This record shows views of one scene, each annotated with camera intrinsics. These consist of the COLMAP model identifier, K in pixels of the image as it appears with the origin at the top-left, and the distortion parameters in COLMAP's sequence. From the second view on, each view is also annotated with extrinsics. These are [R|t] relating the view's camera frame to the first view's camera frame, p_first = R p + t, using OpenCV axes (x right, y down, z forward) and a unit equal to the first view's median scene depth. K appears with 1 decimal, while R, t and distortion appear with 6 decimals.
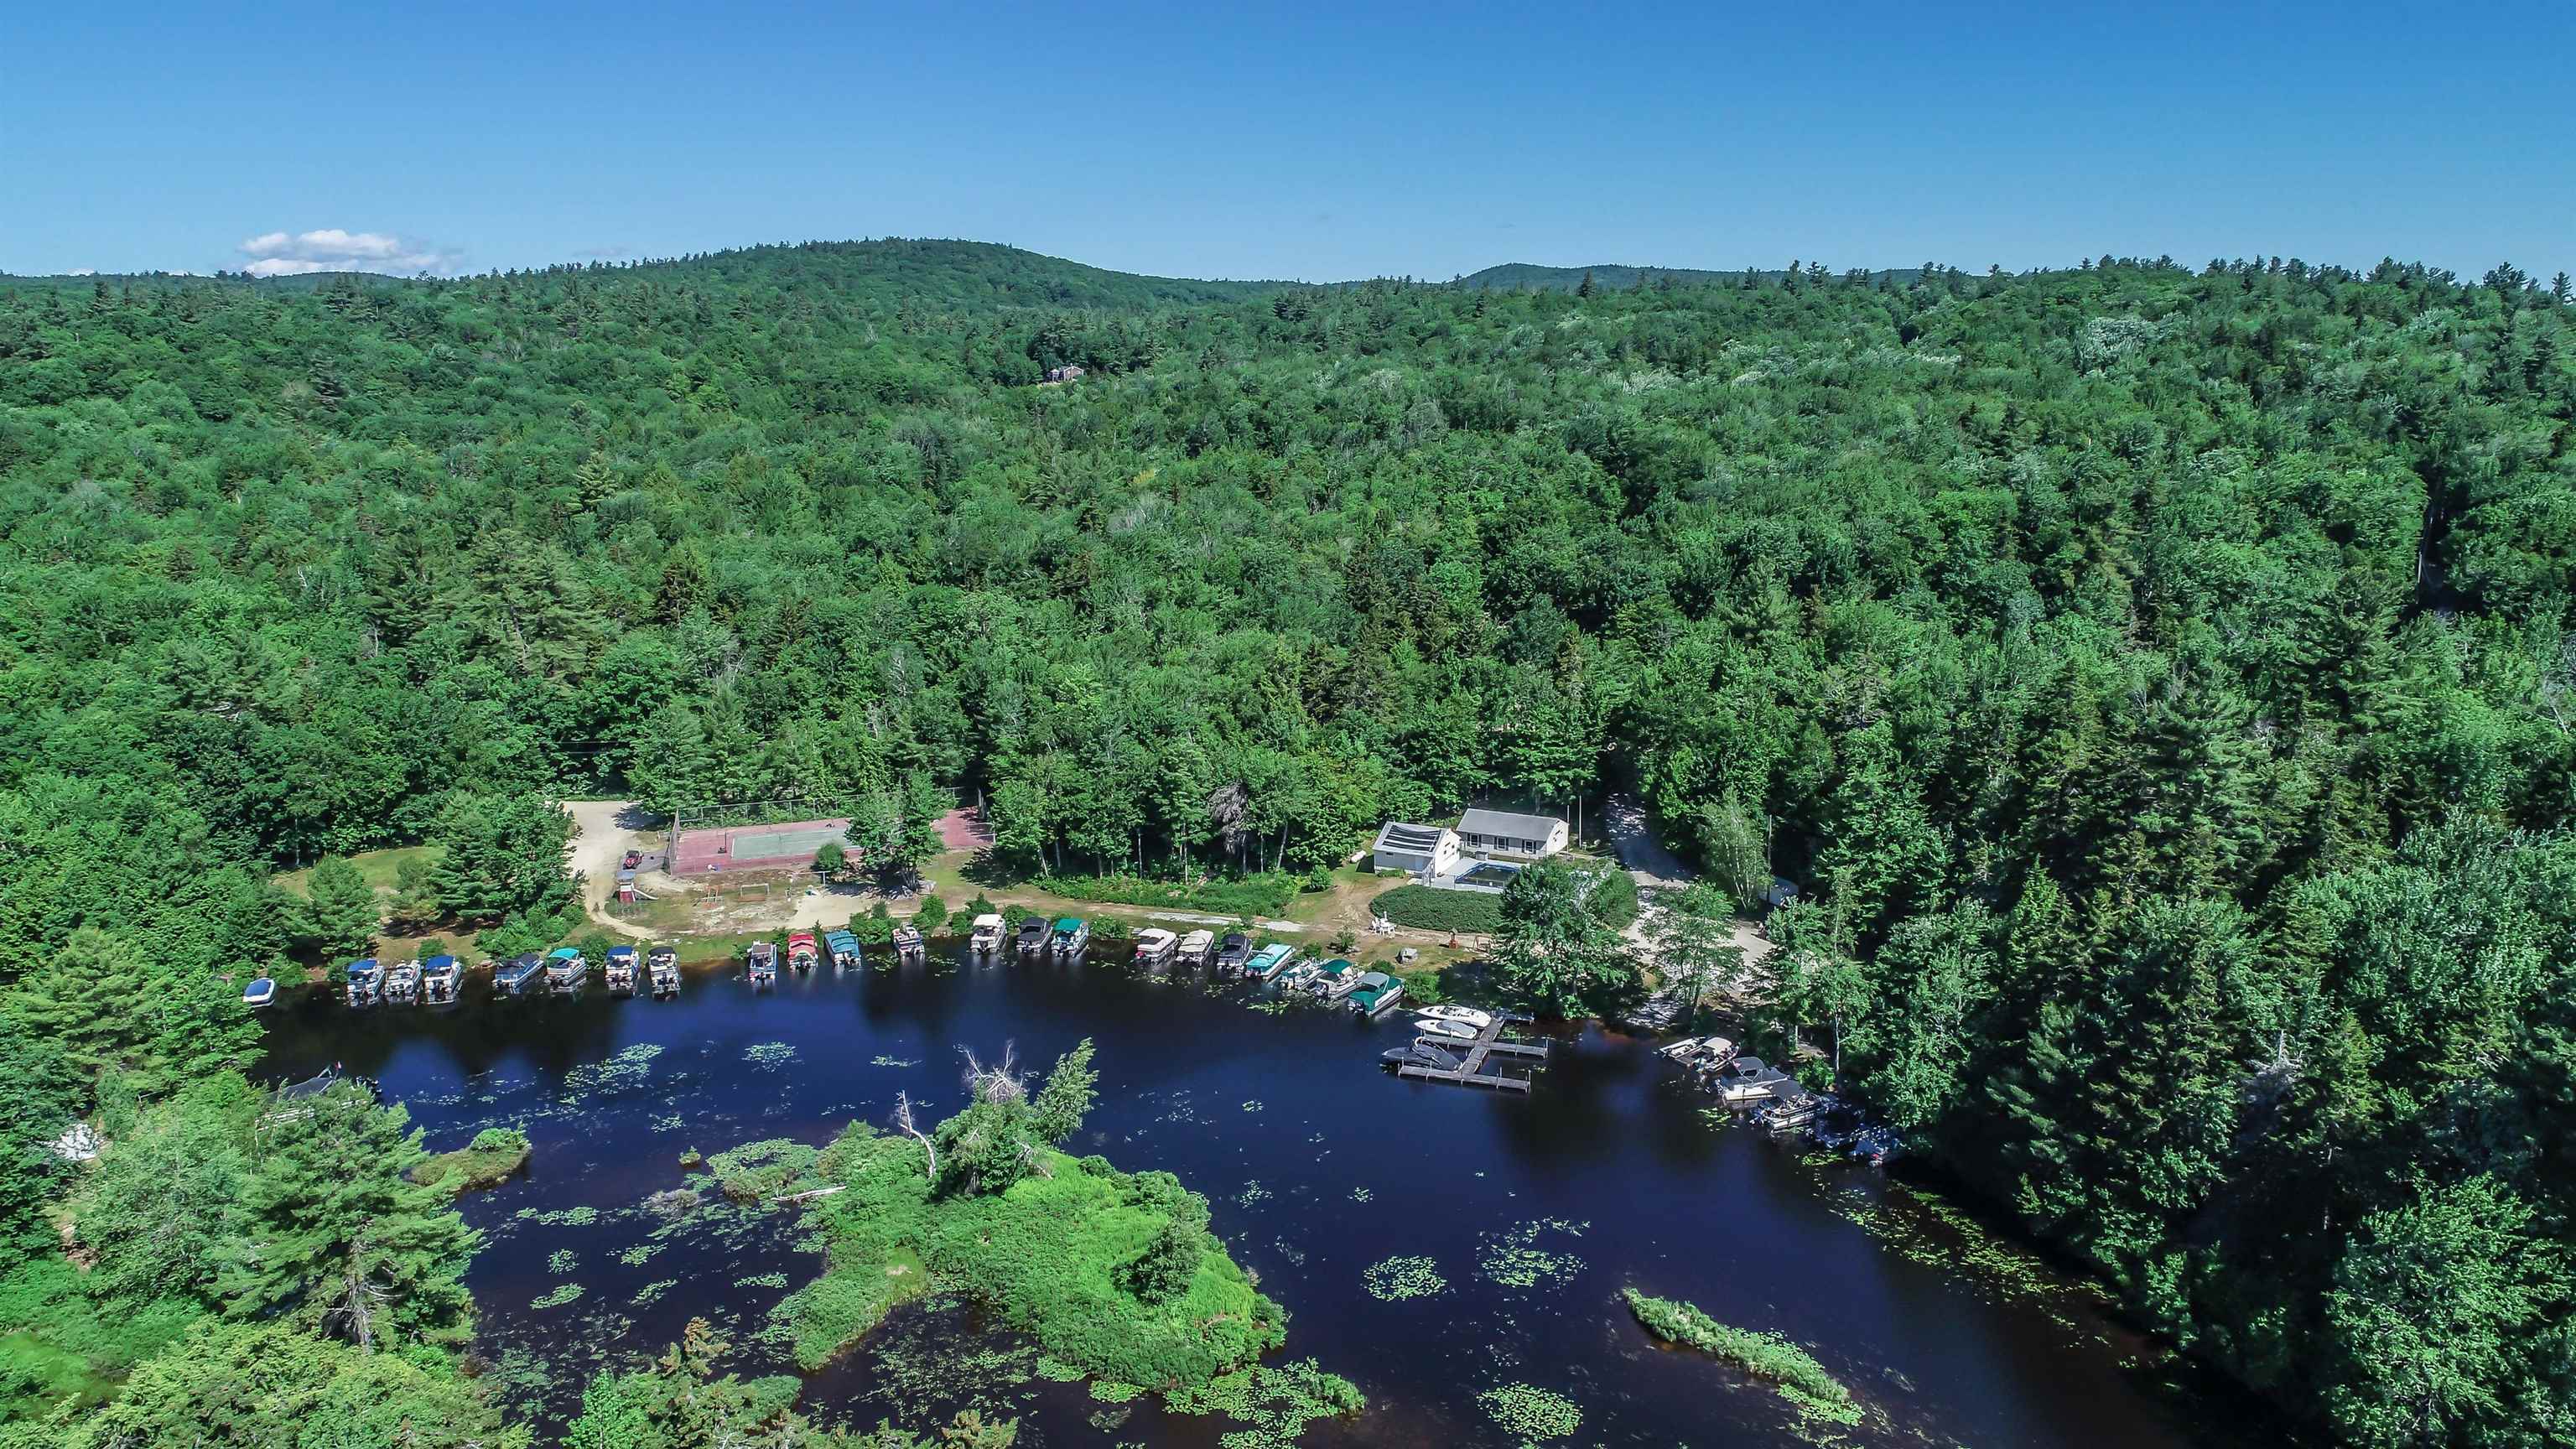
lens RADIAL K [[1745.3, 0, 1280.7], [0, 1745.3, 732.8], [0, 0, 1]] dist [0.006237, 0.000604]
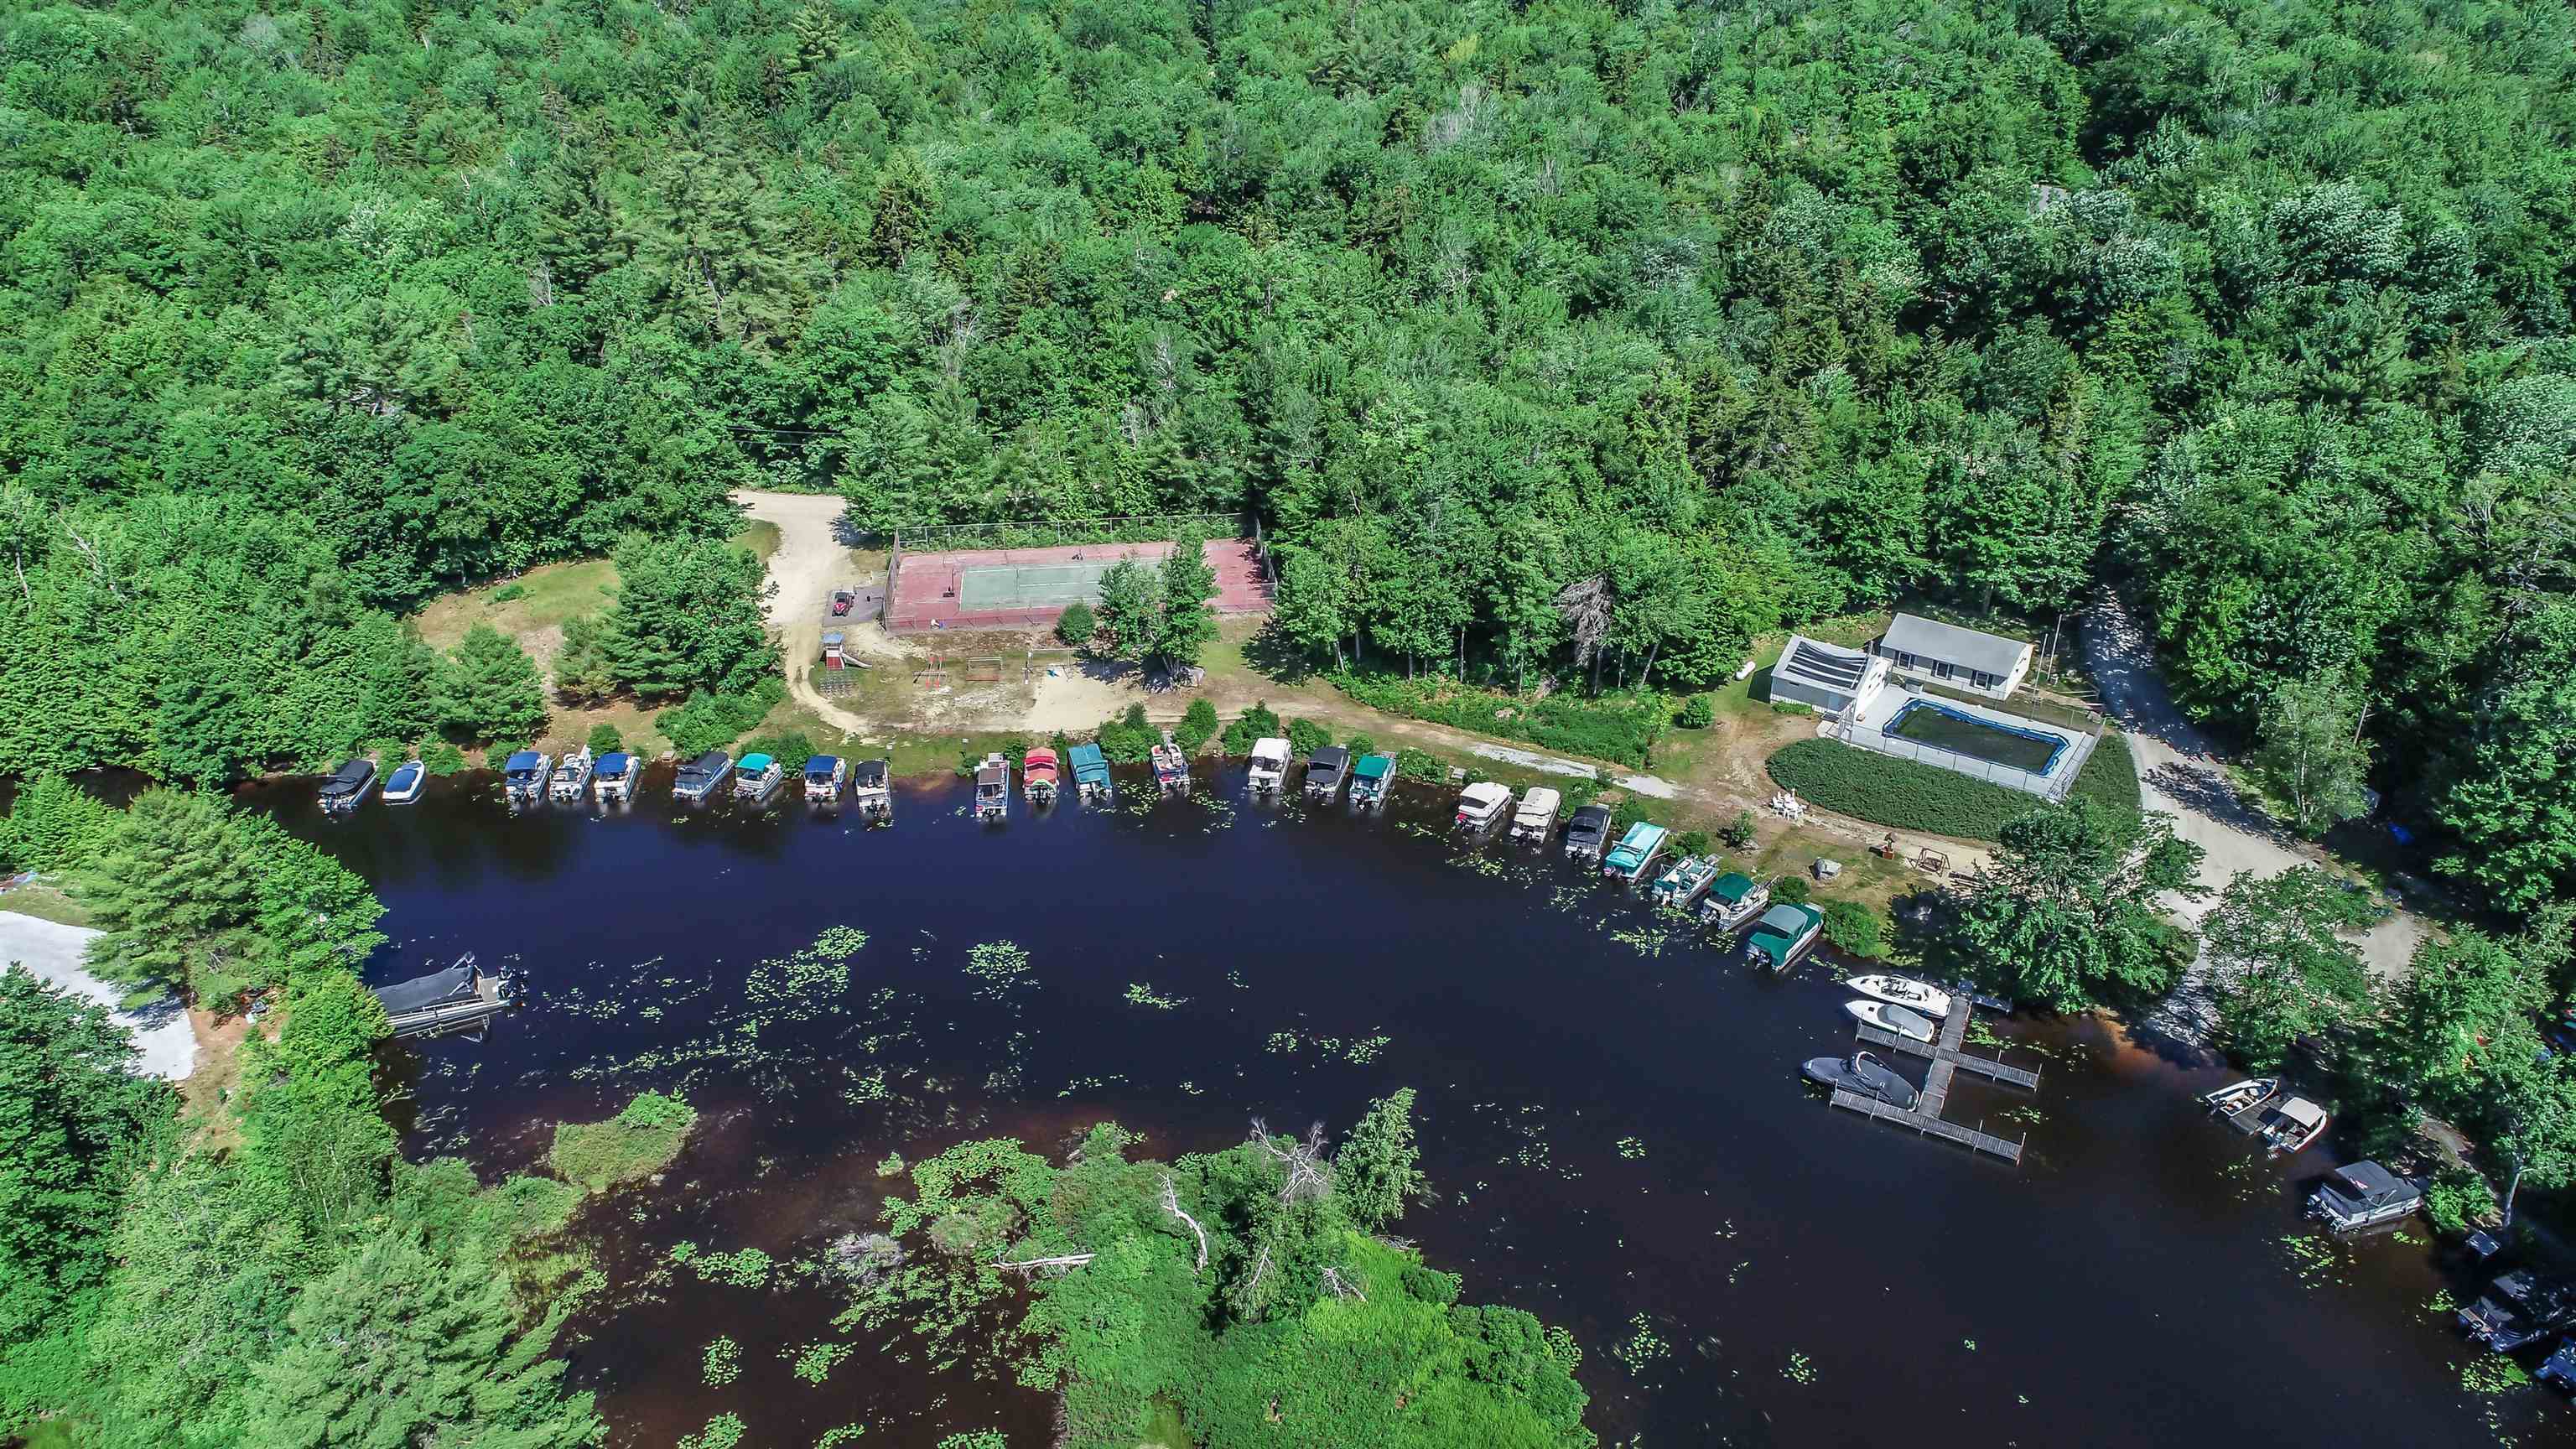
lens RADIAL K [[1745.3, 0, 1280.7], [0, 1745.3, 732.8], [0, 0, 1]] dist [0.006237, 0.000604]
pose [[0.988665, 0.081431, -0.126139, -0.061236], [-0.043982, 0.960366, 0.275252, -0.110163], [0.143553, -0.266584, 0.953061, 0.240841]]
